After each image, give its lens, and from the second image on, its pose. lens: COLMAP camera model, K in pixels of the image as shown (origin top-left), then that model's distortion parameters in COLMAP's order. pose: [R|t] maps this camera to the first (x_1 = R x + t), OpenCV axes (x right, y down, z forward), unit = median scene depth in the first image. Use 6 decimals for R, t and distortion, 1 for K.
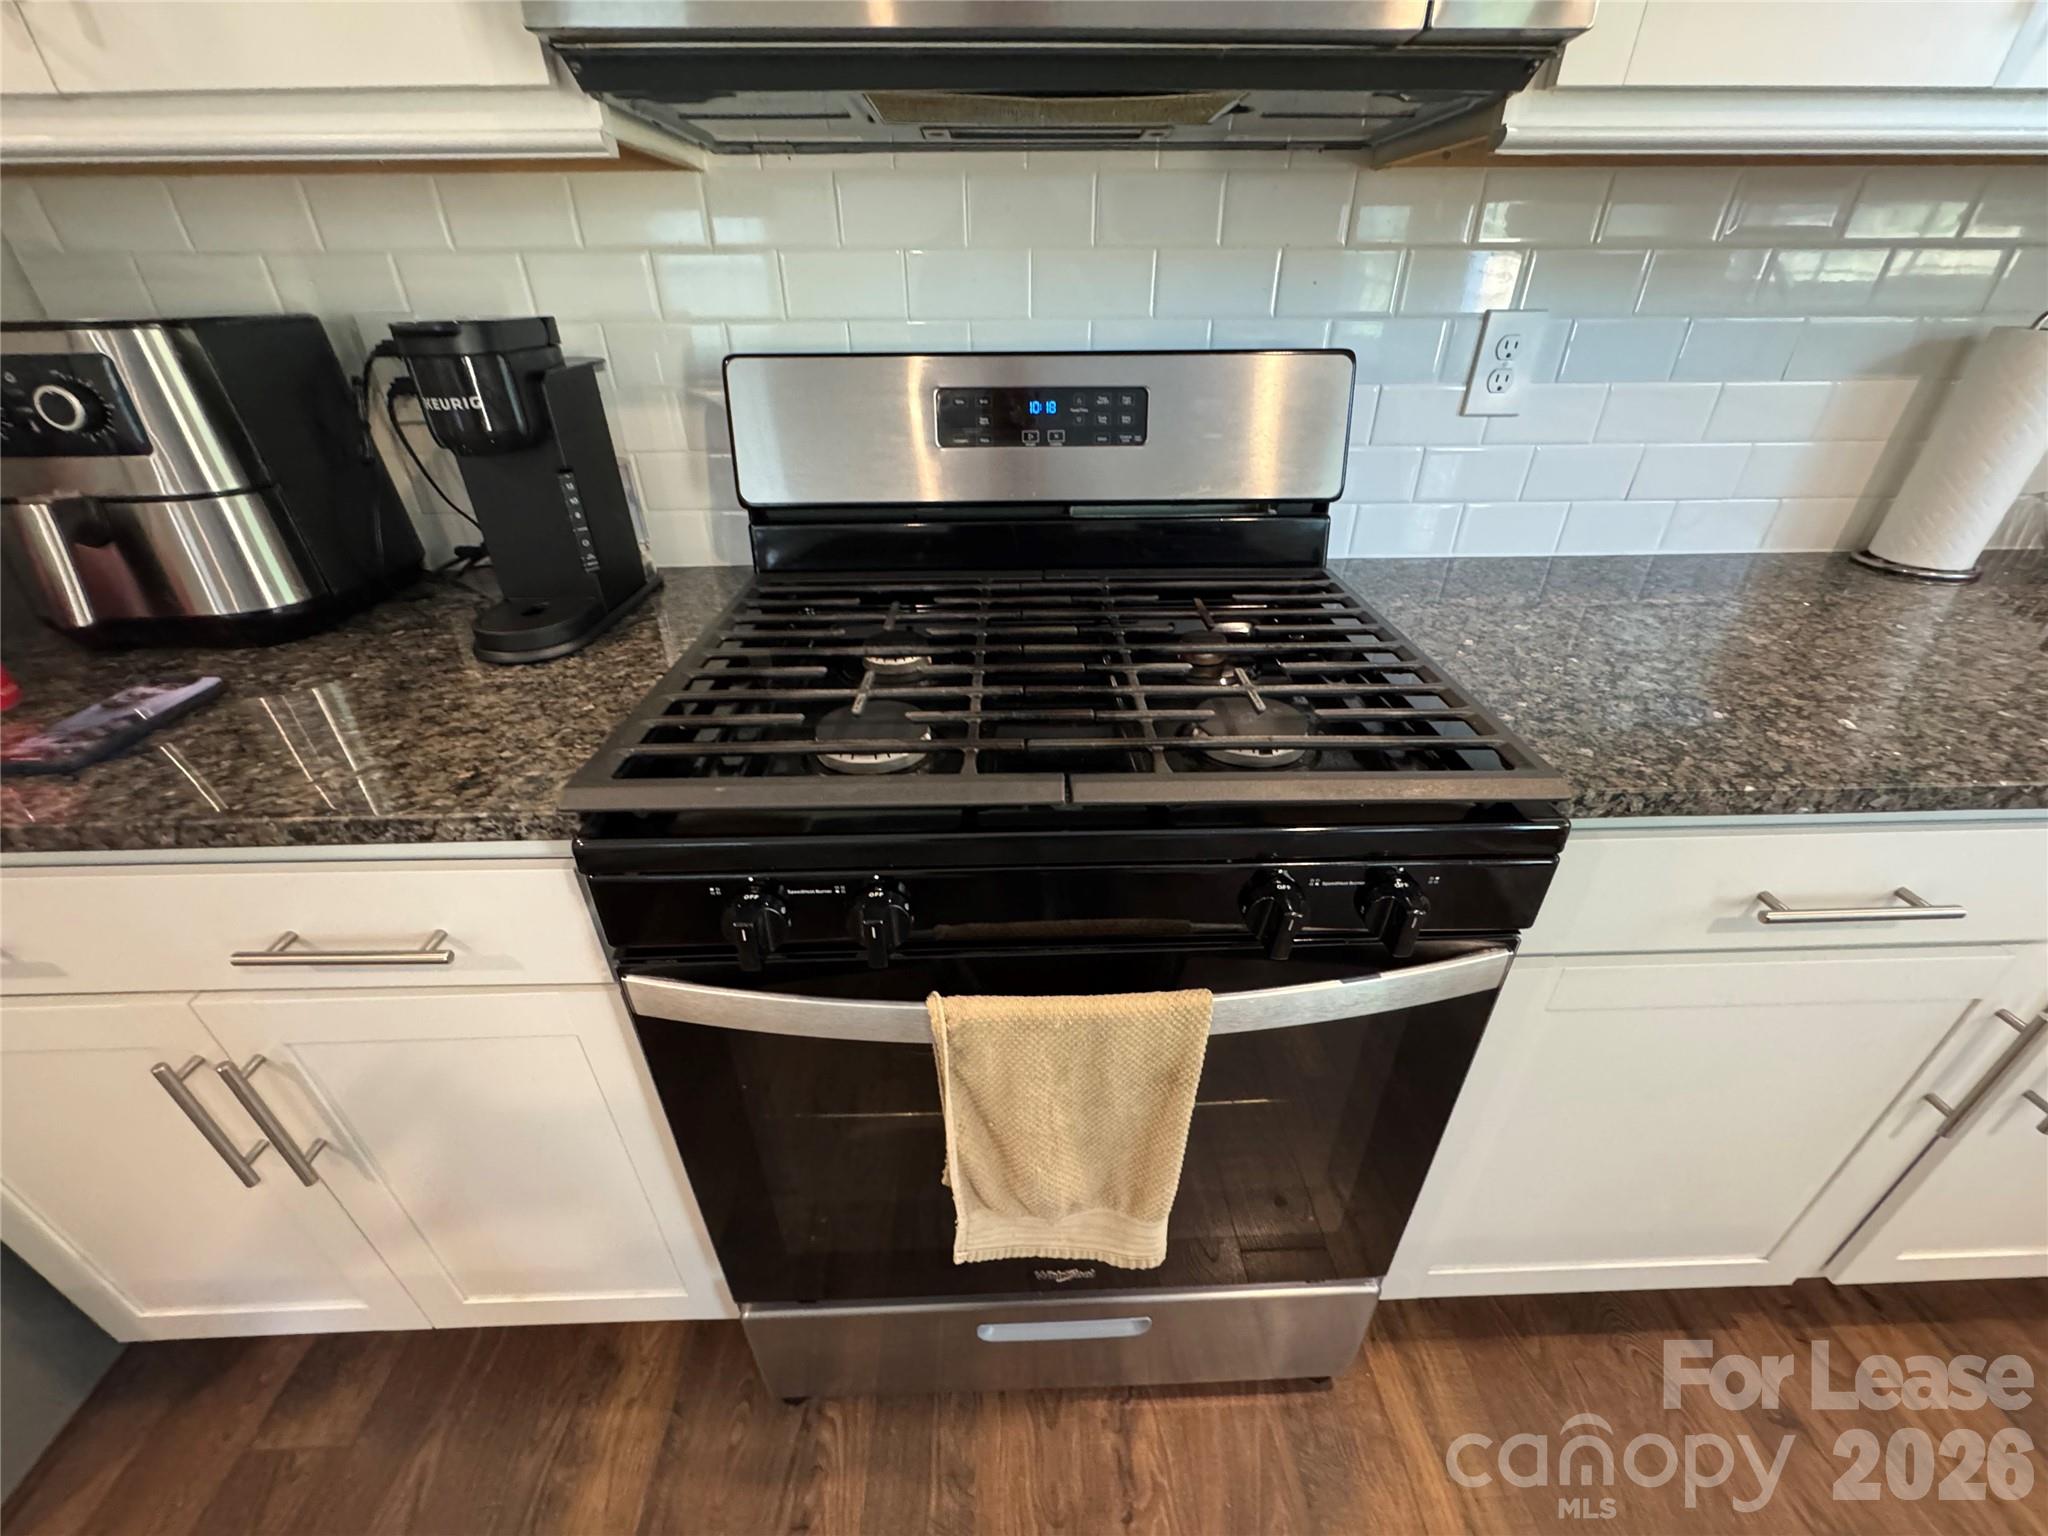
lens RADIAL K [[819.5, 0, 1026.4], [0, 819.5, 768.3], [0, 0, 1]] dist [-0.000679, -0.000056]
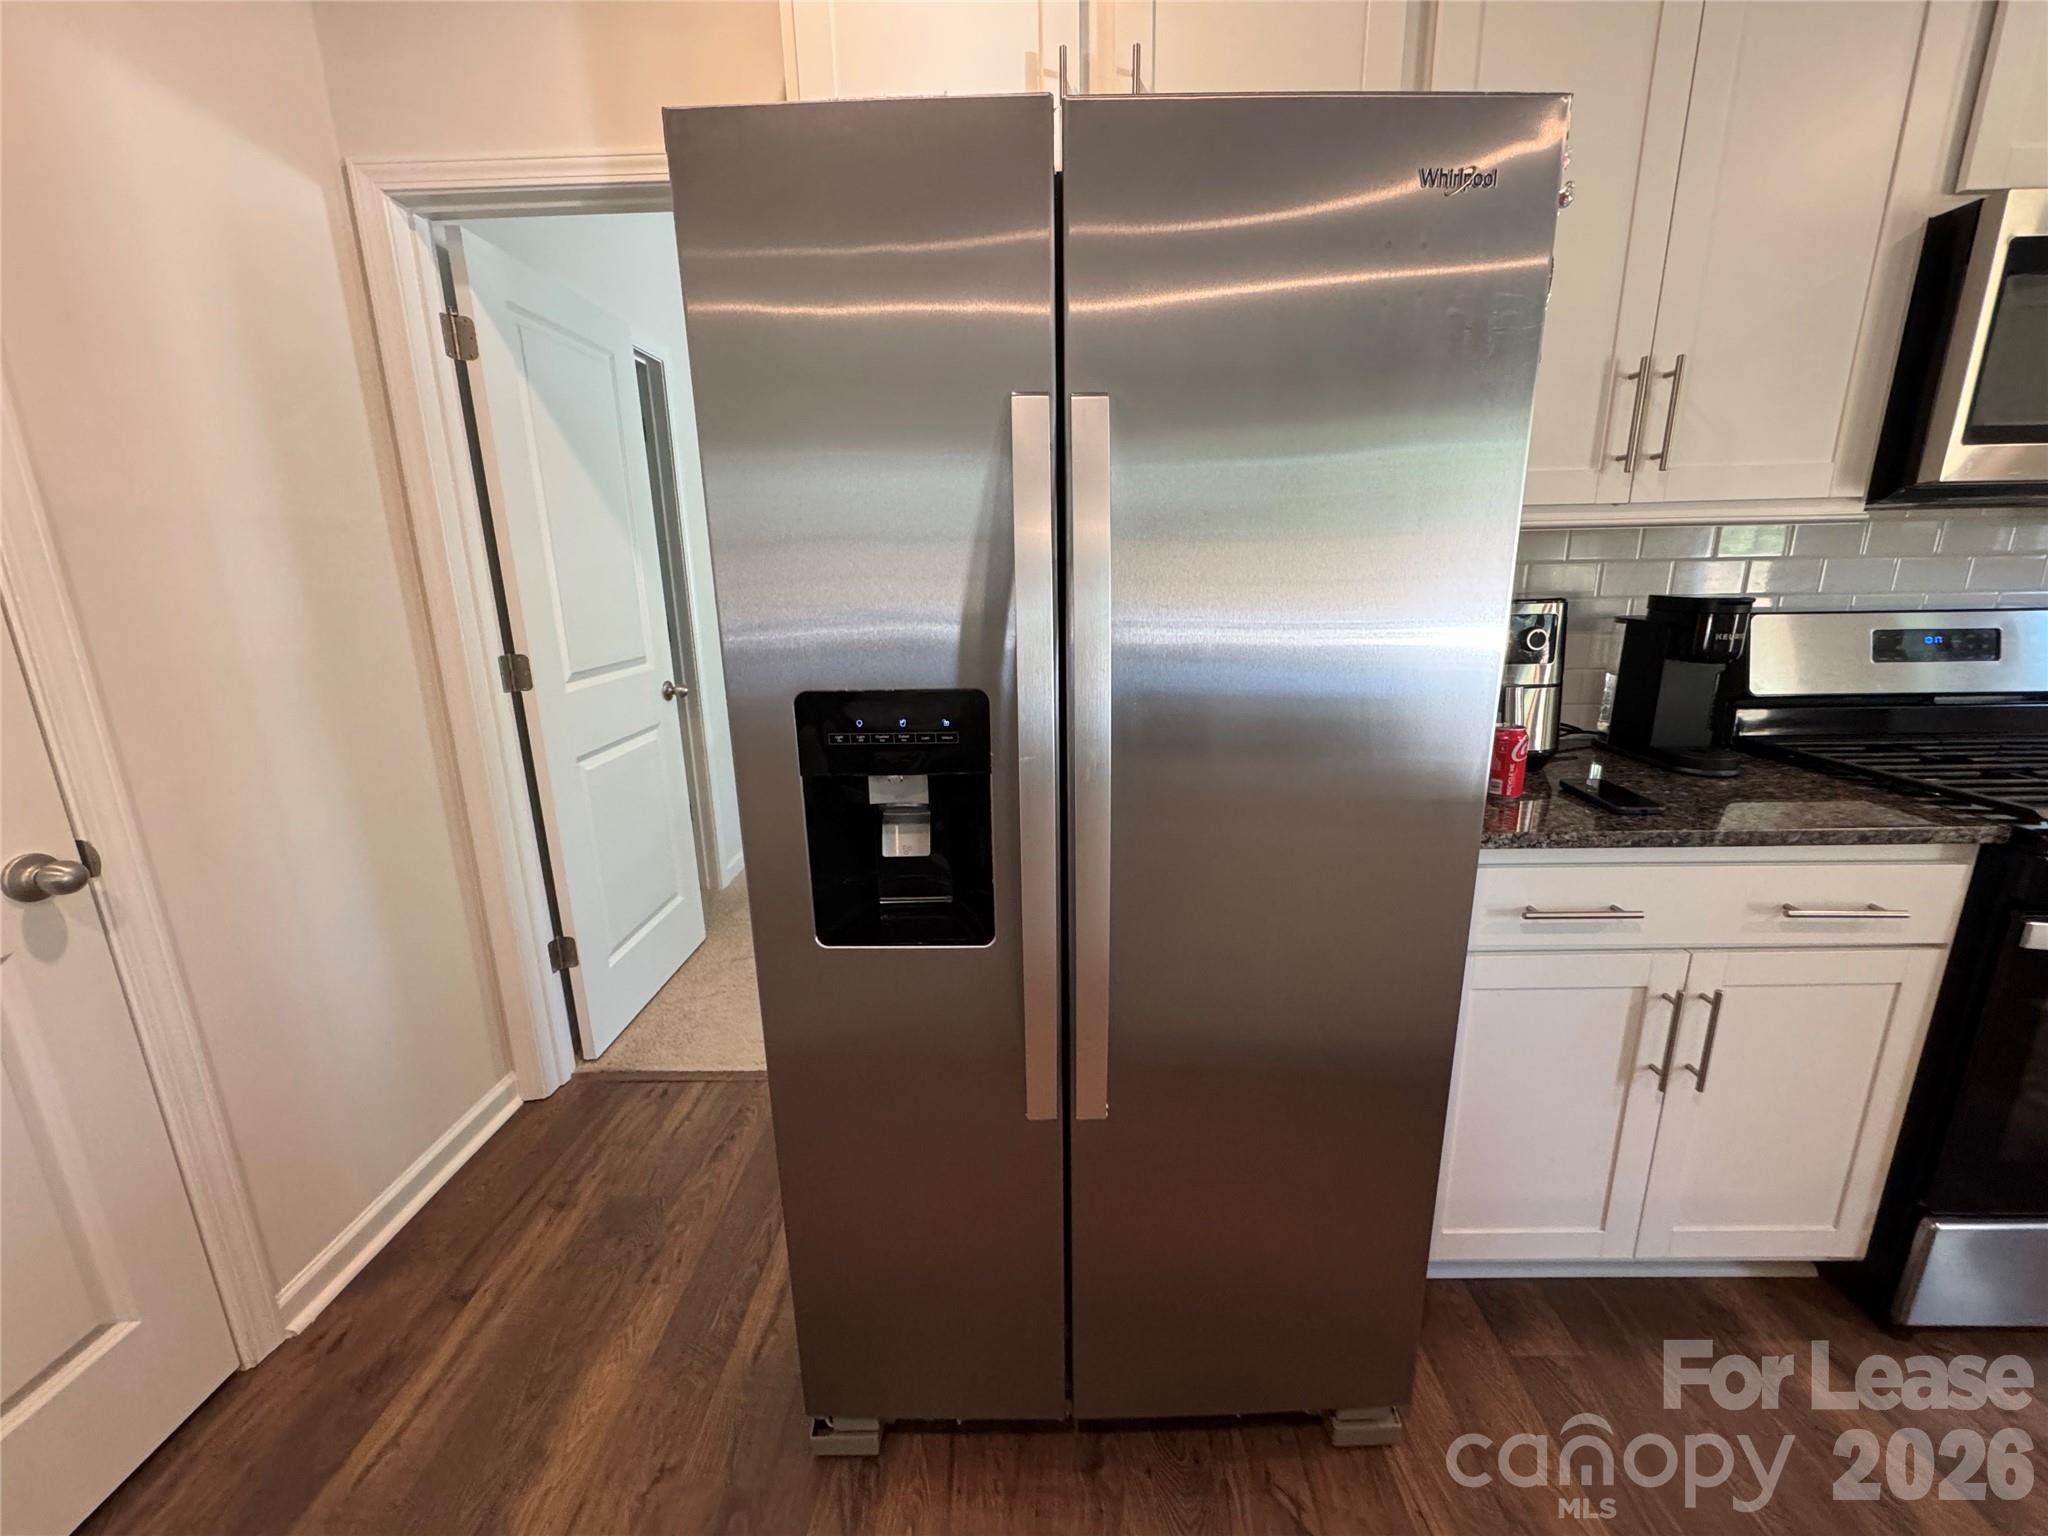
lens RADIAL K [[819.5, 0, 1026.4], [0, 819.5, 768.3], [0, 0, 1]] dist [-0.000679, -0.000056]
pose [[0.998683, 0.002445, -0.051251, -1.745157], [-0.016565, 0.960737, -0.276967, 0.307169], [0.048561, 0.277451, 0.959512, -0.626127]]
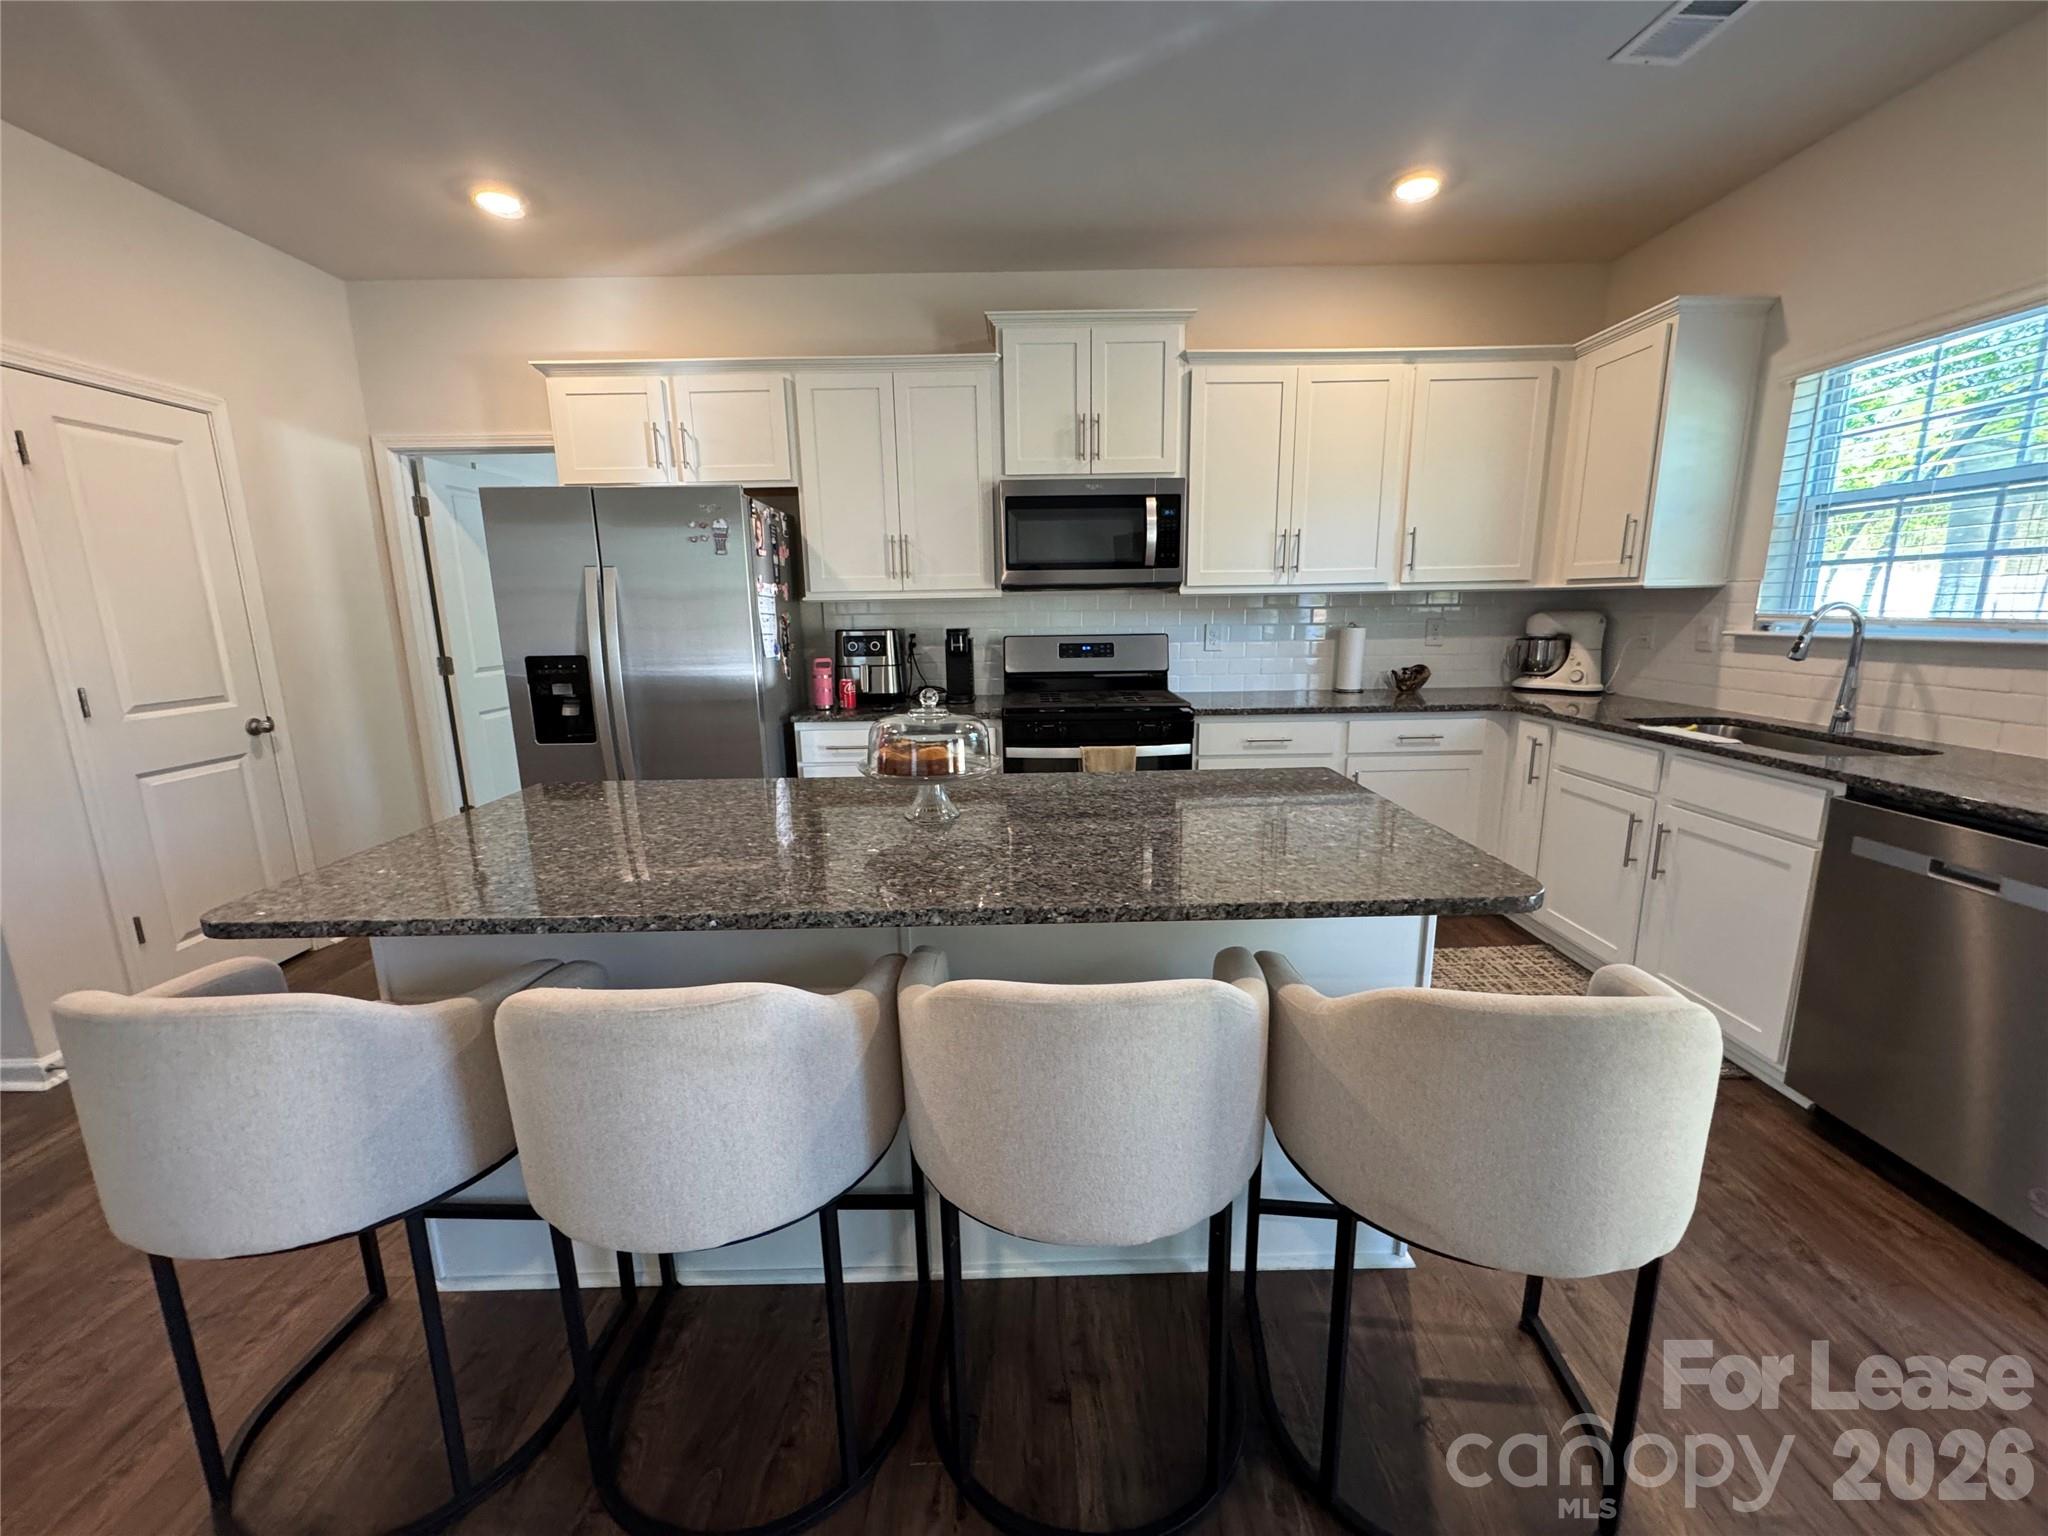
lens RADIAL K [[816.6, 0, 1024.0], [0, 816.6, 768.0], [0, 0, 1]] dist [0.002759, 0.000341]
pose [[0.999777, -0.002754, -0.020957, -0.186234], [-0.004106, 0.947293, -0.320341, 1.290422], [0.020735, 0.320356, 0.947070, -2.397201]]
